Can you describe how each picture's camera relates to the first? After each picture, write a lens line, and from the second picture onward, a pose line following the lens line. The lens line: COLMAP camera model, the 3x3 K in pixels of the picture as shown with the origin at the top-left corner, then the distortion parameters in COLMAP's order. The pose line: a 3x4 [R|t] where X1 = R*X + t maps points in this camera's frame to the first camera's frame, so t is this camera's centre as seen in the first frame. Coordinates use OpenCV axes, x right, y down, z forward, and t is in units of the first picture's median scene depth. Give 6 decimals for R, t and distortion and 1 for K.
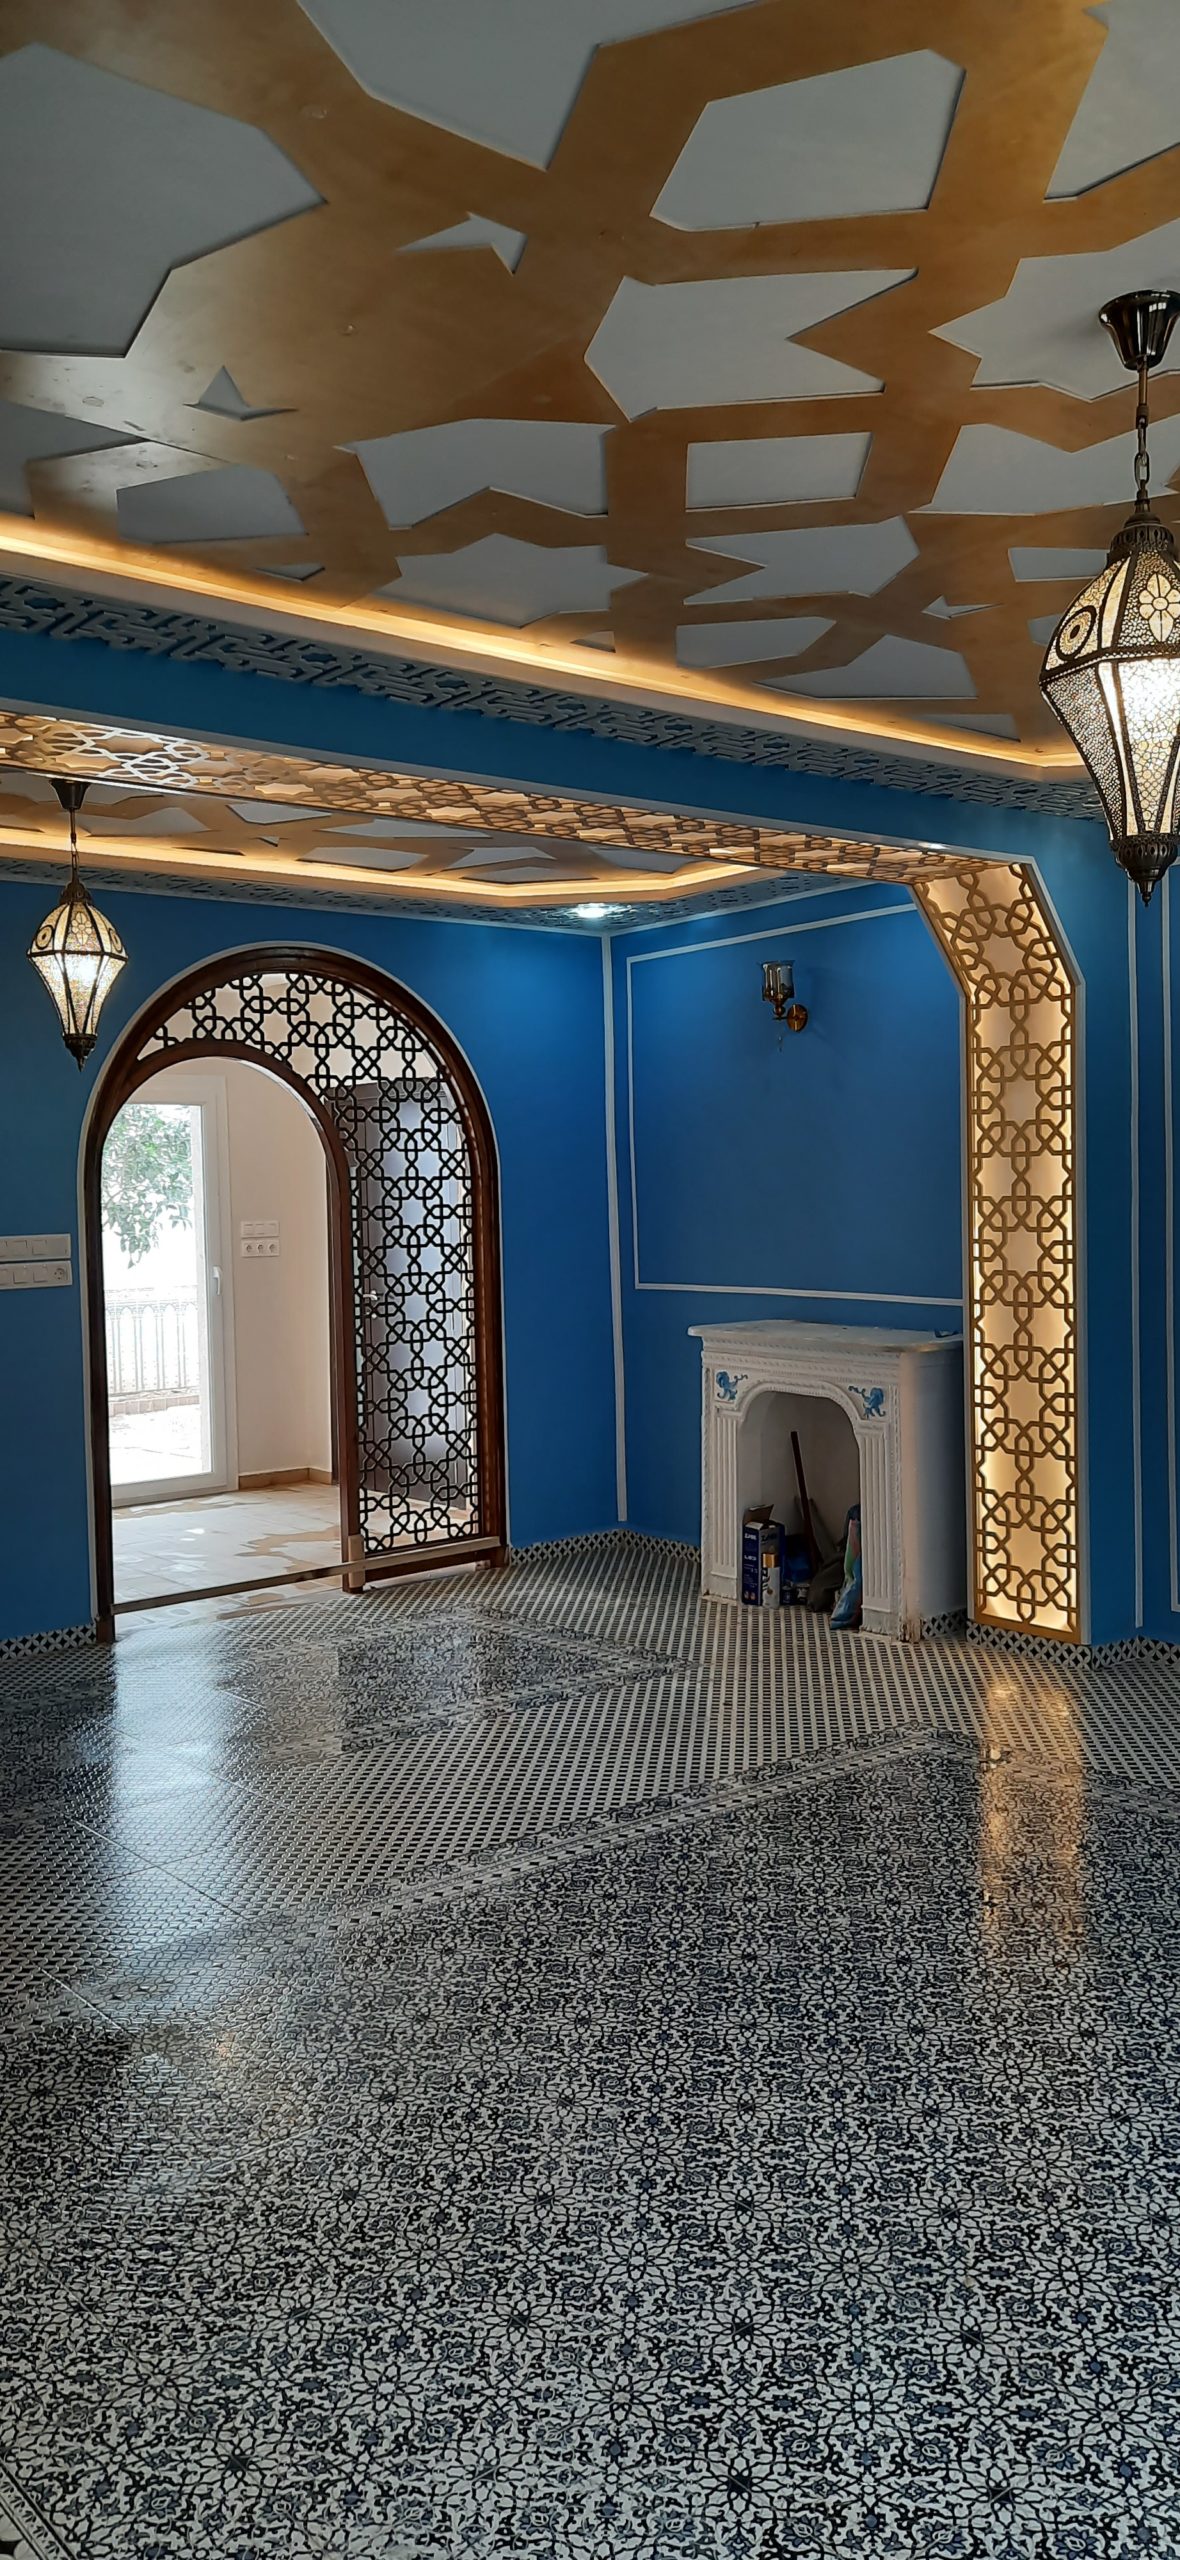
lens RADIAL K [[1885.4, 0, 583.0], [0, 1885.4, 1296.4], [0, 0, 1]] dist [0.092303, -0.090858]
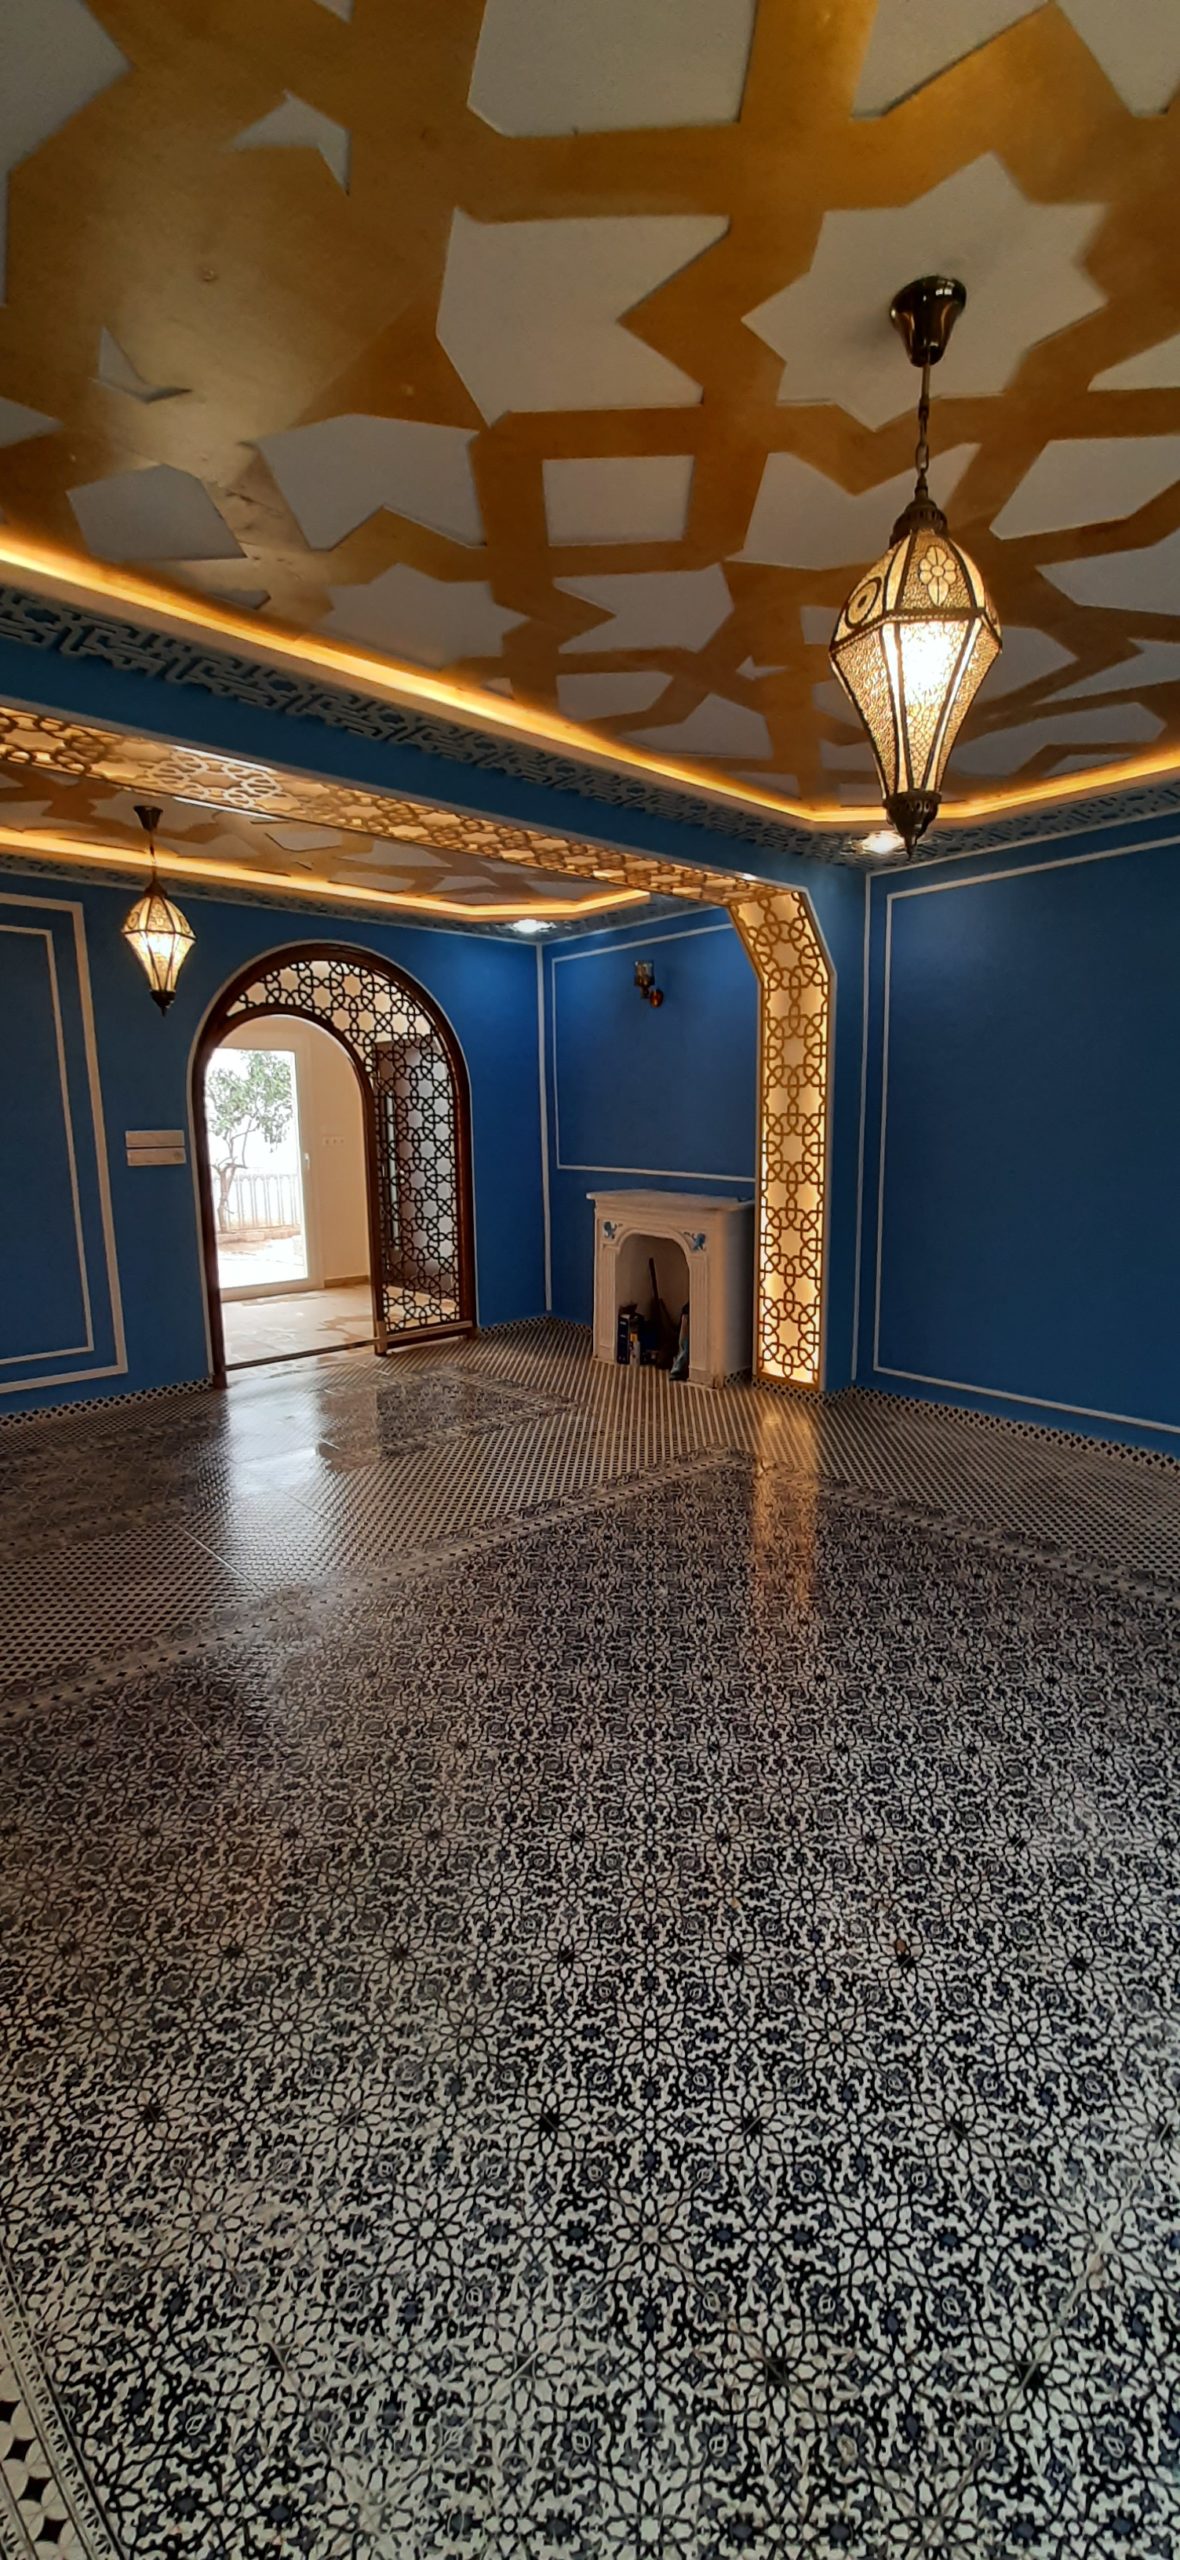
lens RADIAL K [[1005.4, 0, 621.5], [0, 1005.4, 1291.8], [0, 0, 1]] dist [0.000255, 0.000044]
pose [[0.997761, 0.002978, 0.066819, 0.036454], [-0.010884, 0.992922, 0.118266, -0.003060], [-0.065994, -0.118729, 0.990731, 0.178120]]
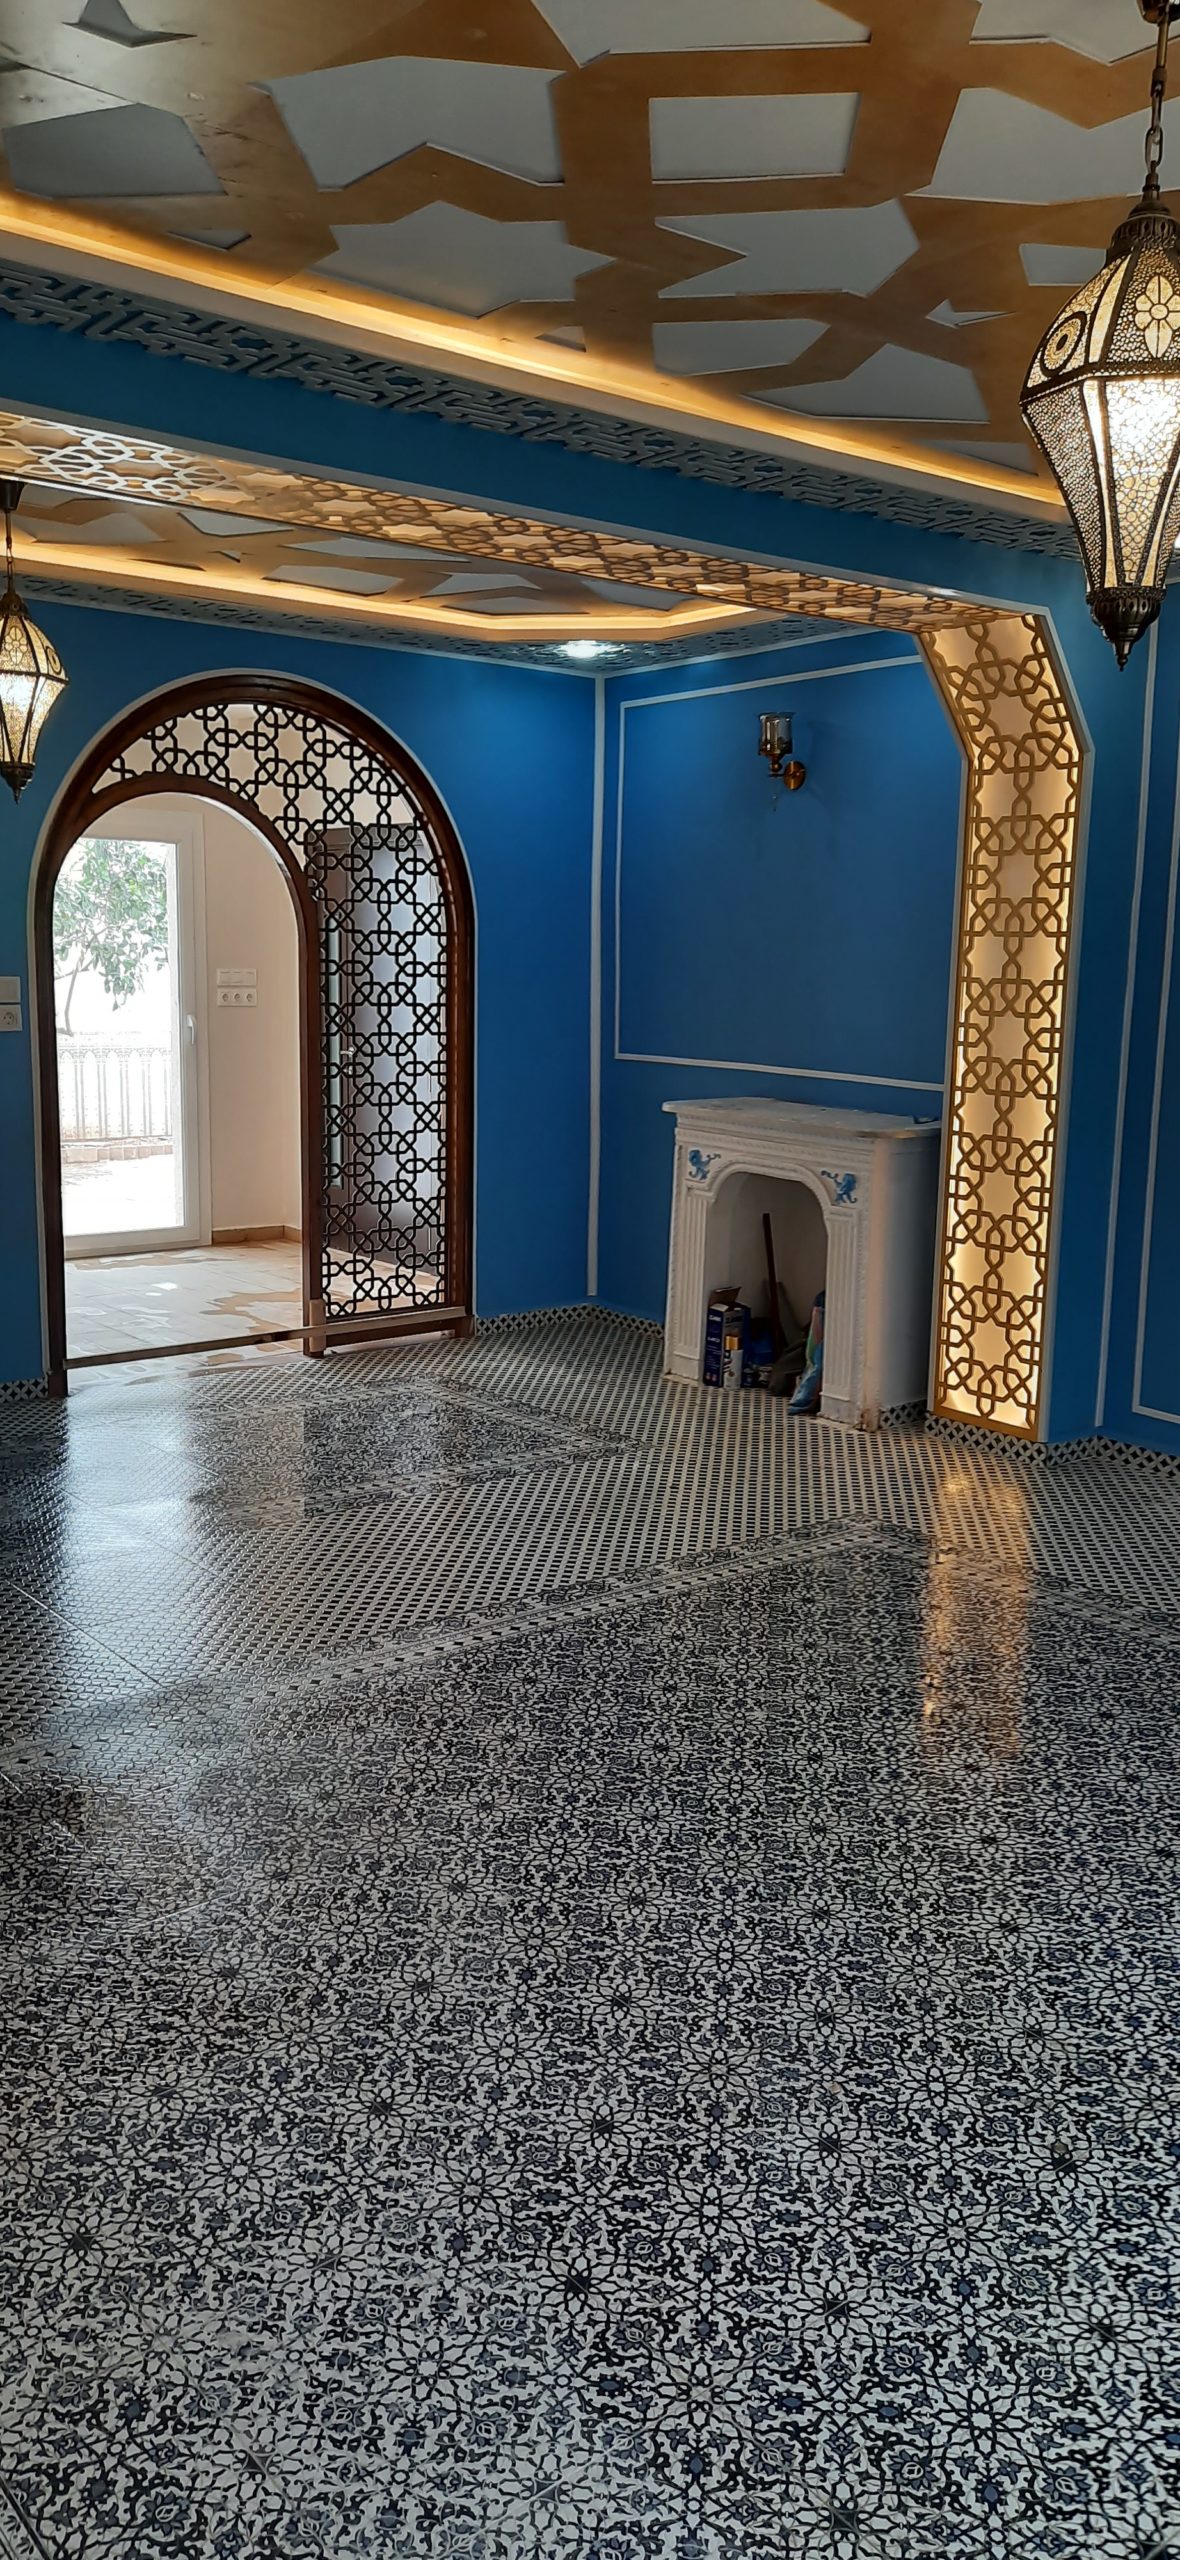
lens RADIAL K [[1885.4, 0, 583.0], [0, 1885.4, 1296.4], [0, 0, 1]] dist [0.092303, -0.090858]
pose [[0.999126, 0.041592, -0.004097, 0.029372], [-0.040728, 0.990961, 0.127819, -0.008840], [0.009376, -0.127540, 0.991789, 0.033571]]
